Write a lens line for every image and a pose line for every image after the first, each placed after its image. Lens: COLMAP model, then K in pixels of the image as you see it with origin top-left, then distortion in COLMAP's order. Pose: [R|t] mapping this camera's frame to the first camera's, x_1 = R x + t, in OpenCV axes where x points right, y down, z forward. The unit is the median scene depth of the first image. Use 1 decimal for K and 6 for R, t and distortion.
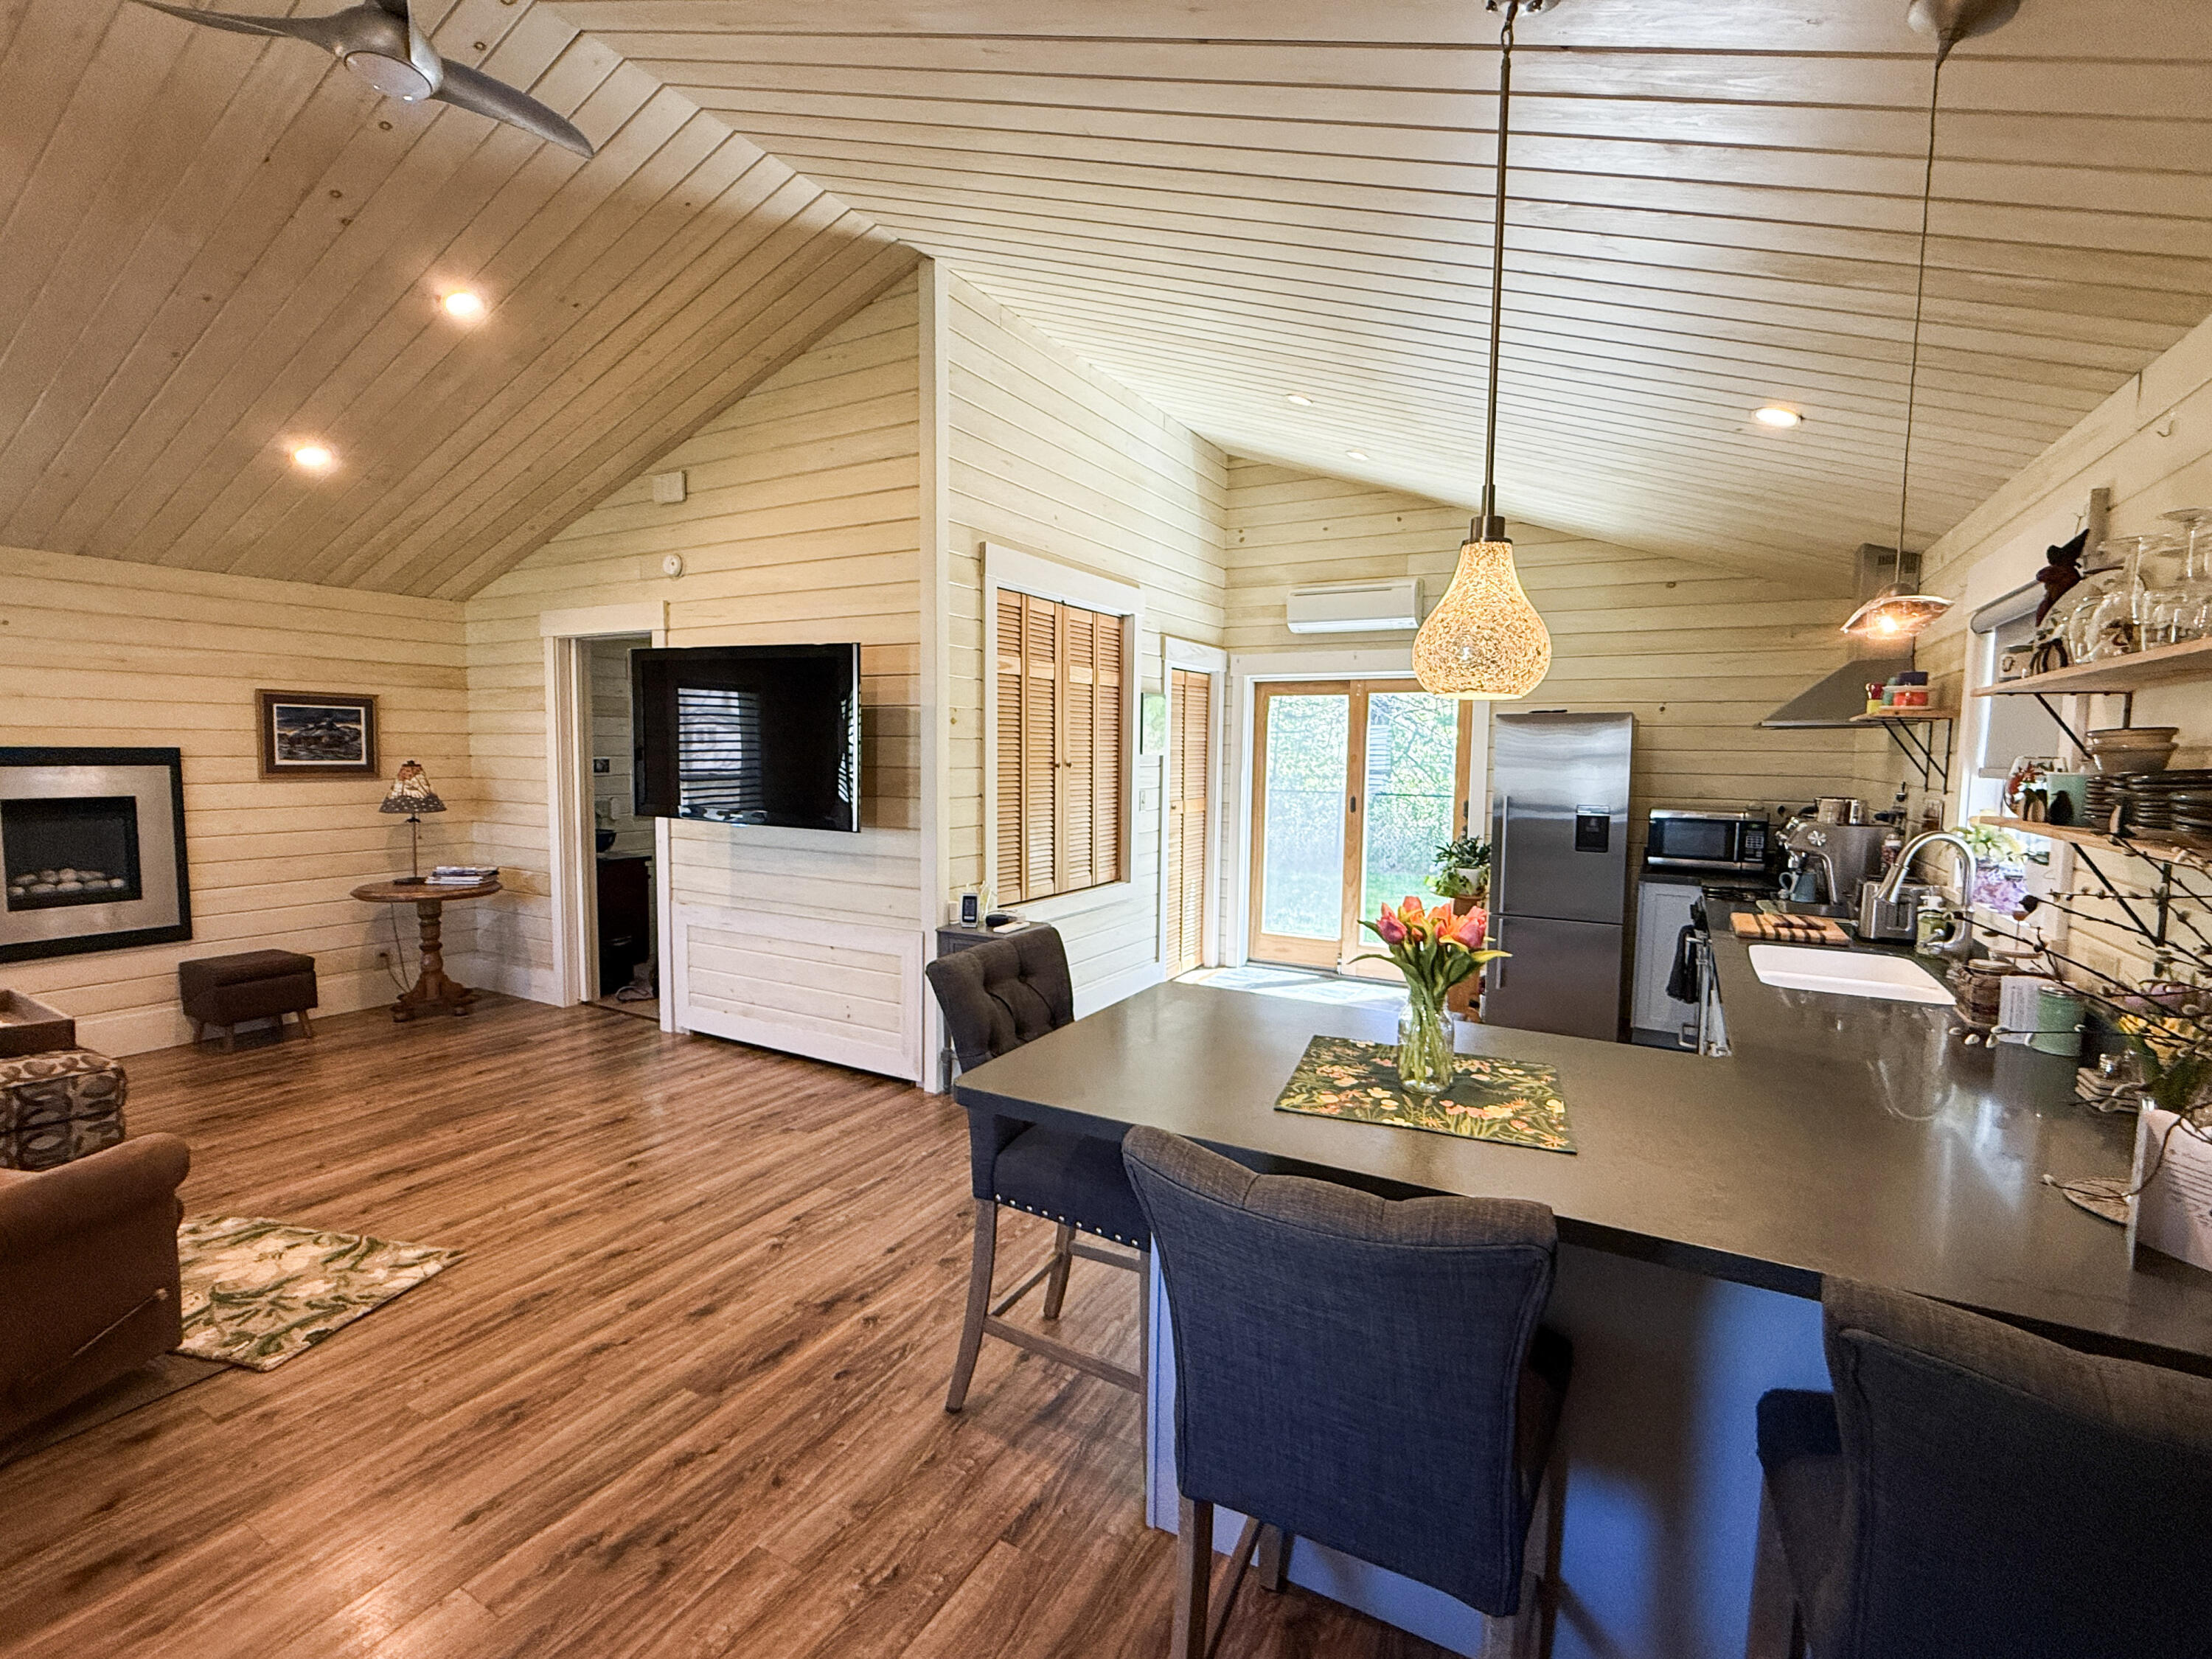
lens RADIAL K [[1010.5, 0, 1098.1], [0, 1010.5, 832.4], [0, 0, 1]] dist [-0.003286, -0.000613]
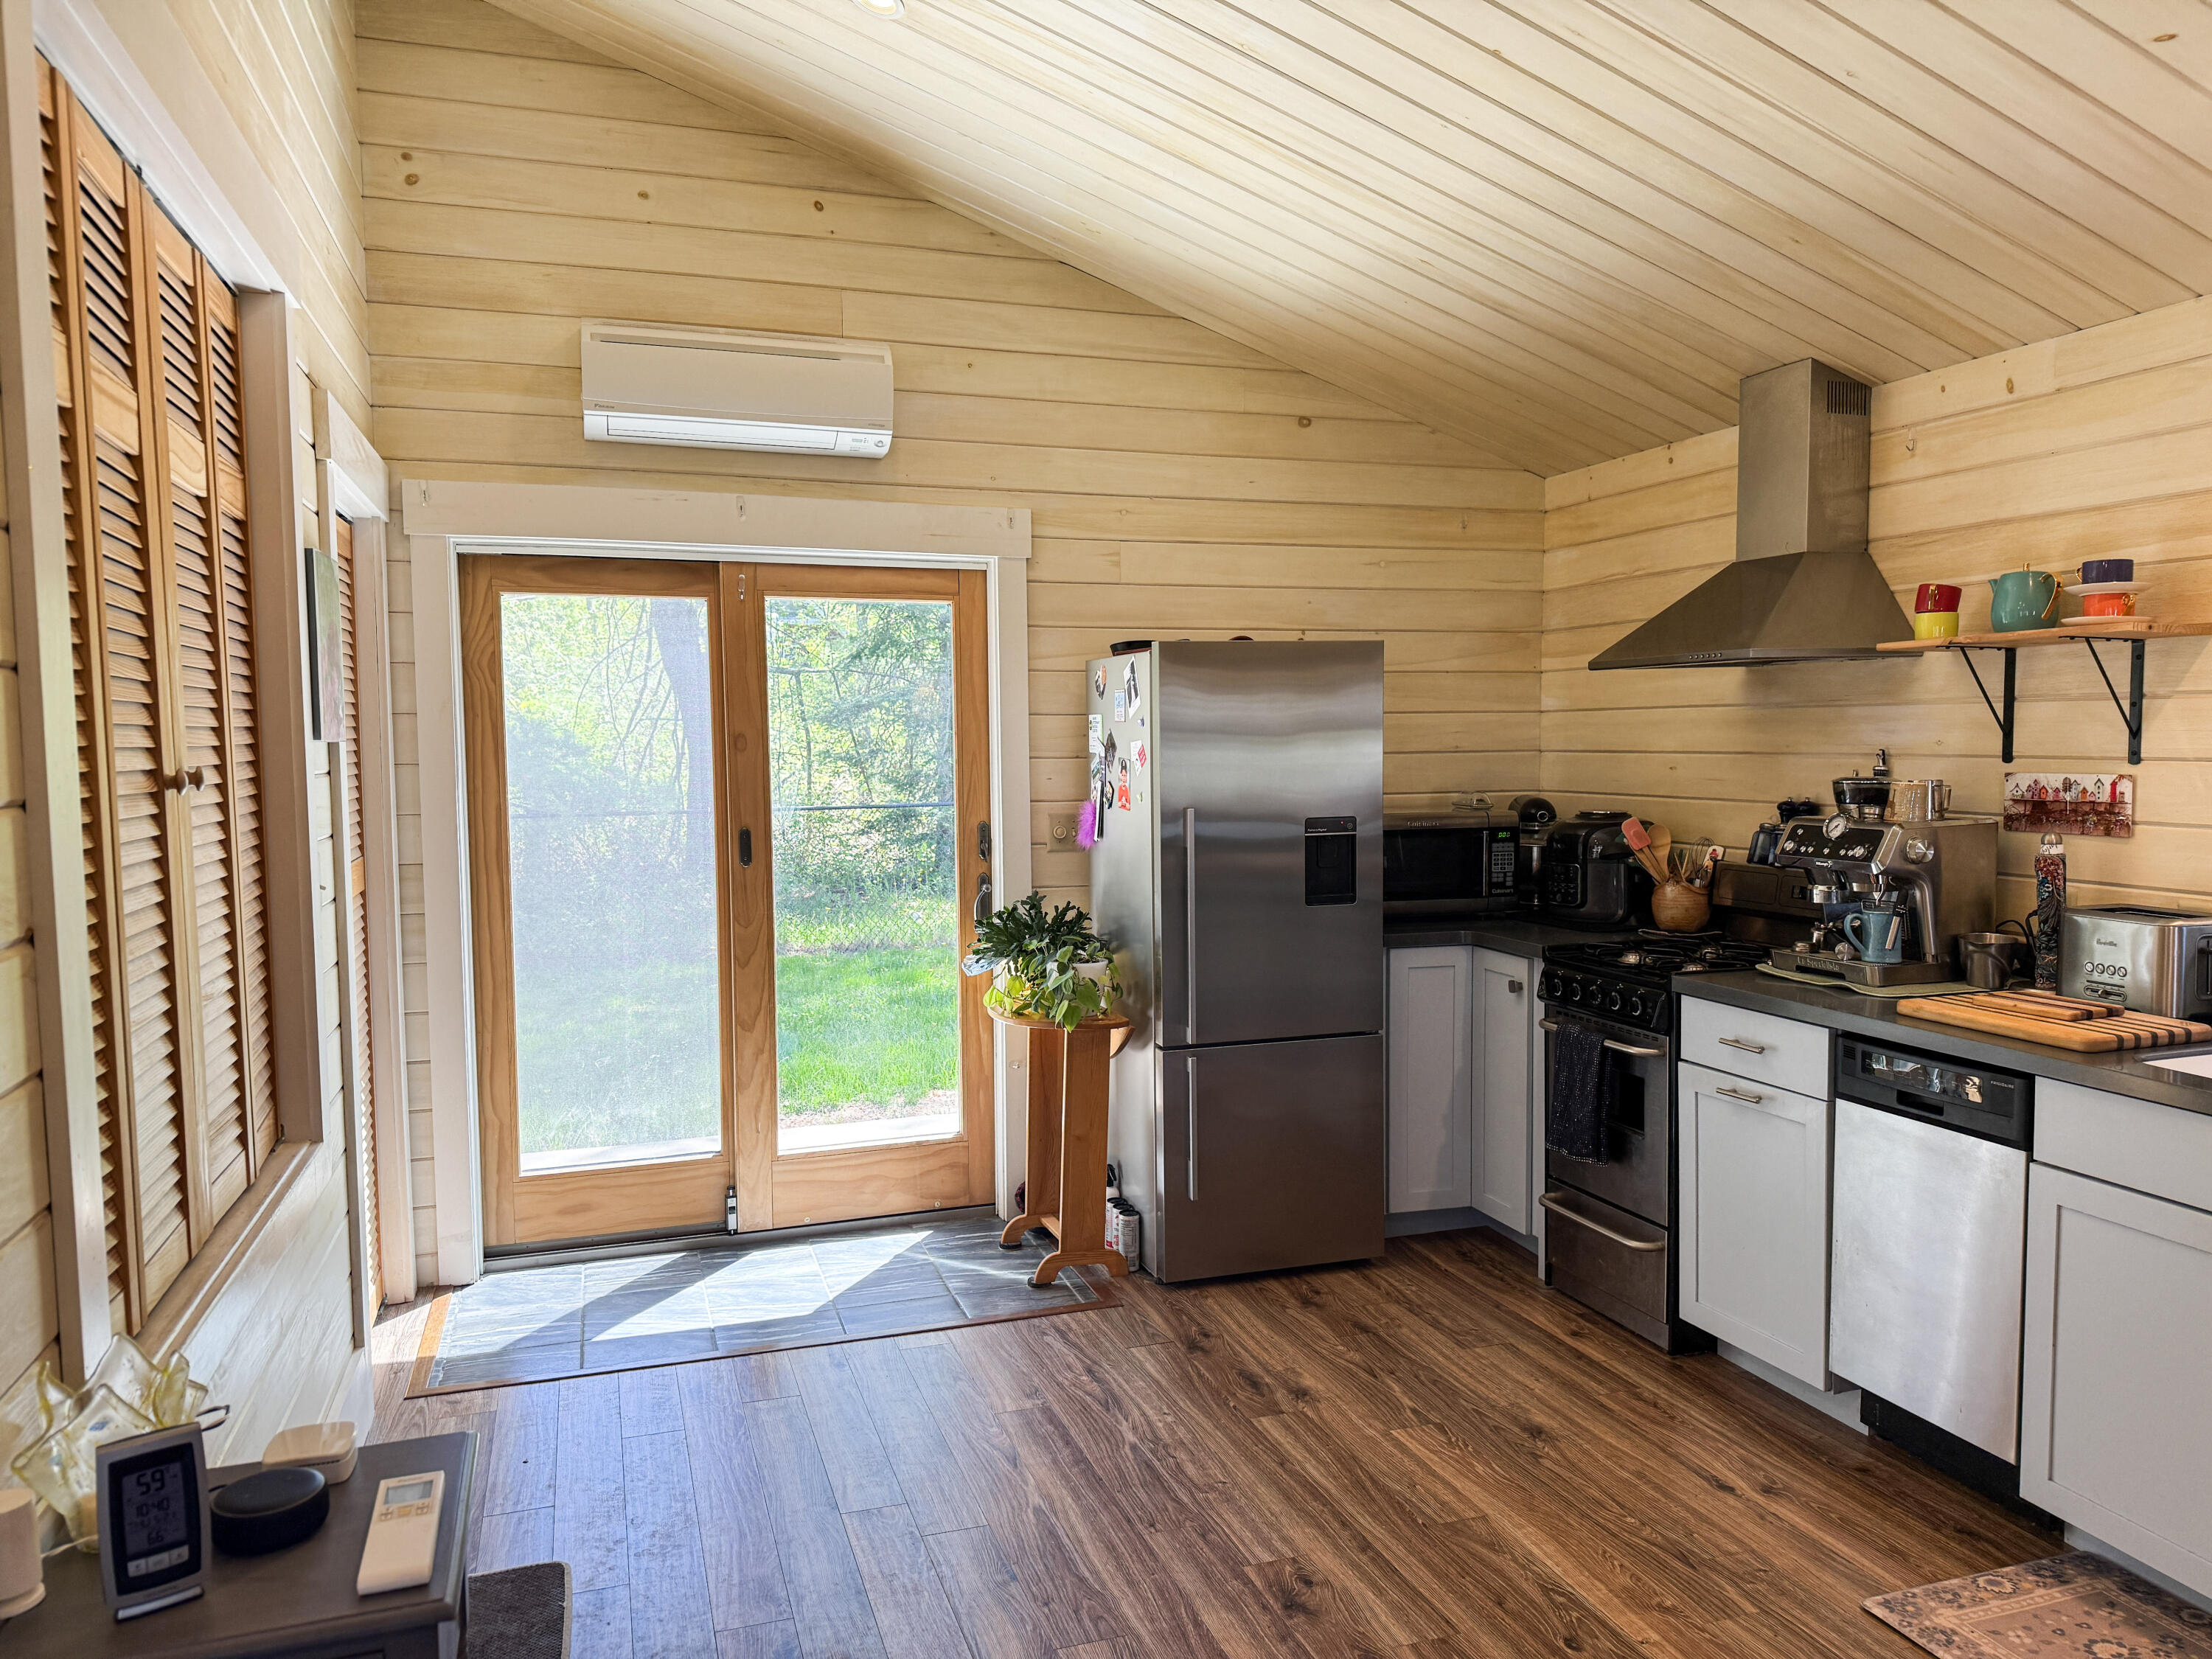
lens RADIAL K [[1552.2, 0, 1107.7], [0, 1552.2, 842.3], [0, 0, 1]] dist [0.048961, -0.047725]
pose [[0.666569, -0.069038, 0.742239, -0.173944], [0.078440, 0.996670, 0.022260, -0.038058], [-0.741305, 0.043383, 0.669765, 0.510877]]
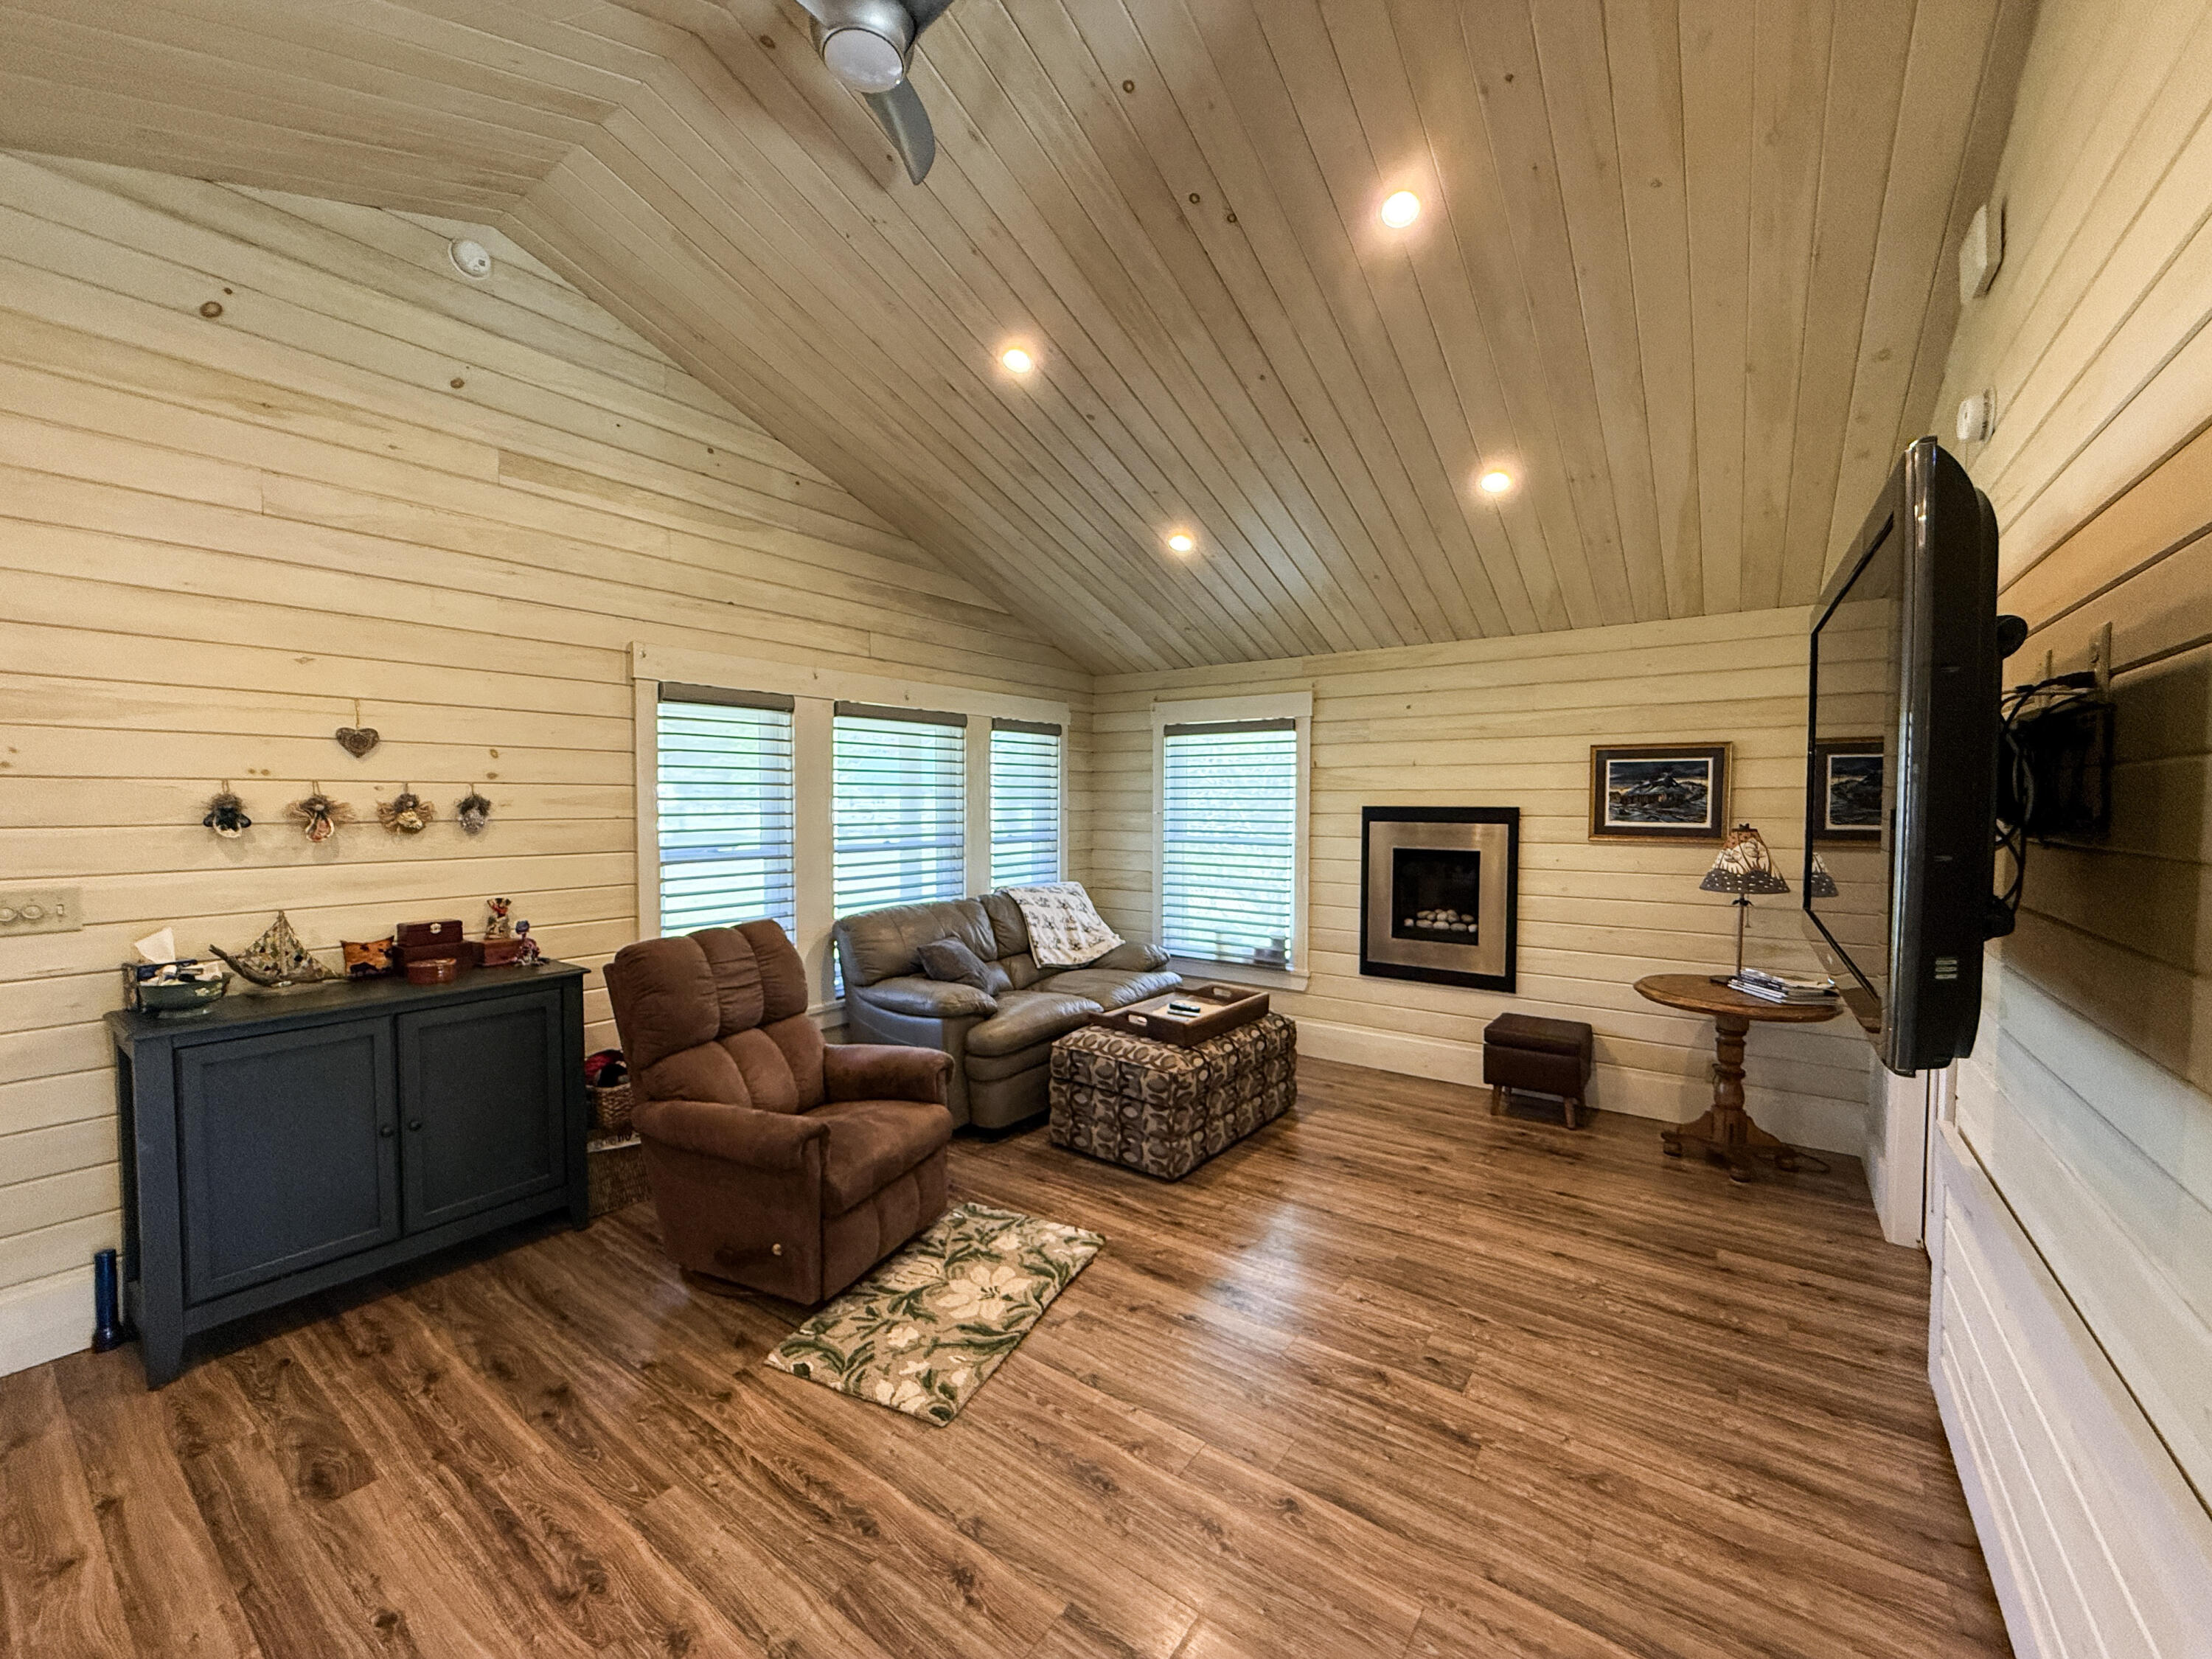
lens RADIAL K [[883.4, 0, 1103.9], [0, 883.4, 832.7], [0, 0, 1]] dist [-0.002625, 0.000071]
pose [[-0.107533, 0.023098, -0.993933, 0.034389], [-0.085945, 0.995772, 0.032439, -0.045050], [0.990480, 0.088912, -0.105093, 0.598846]]
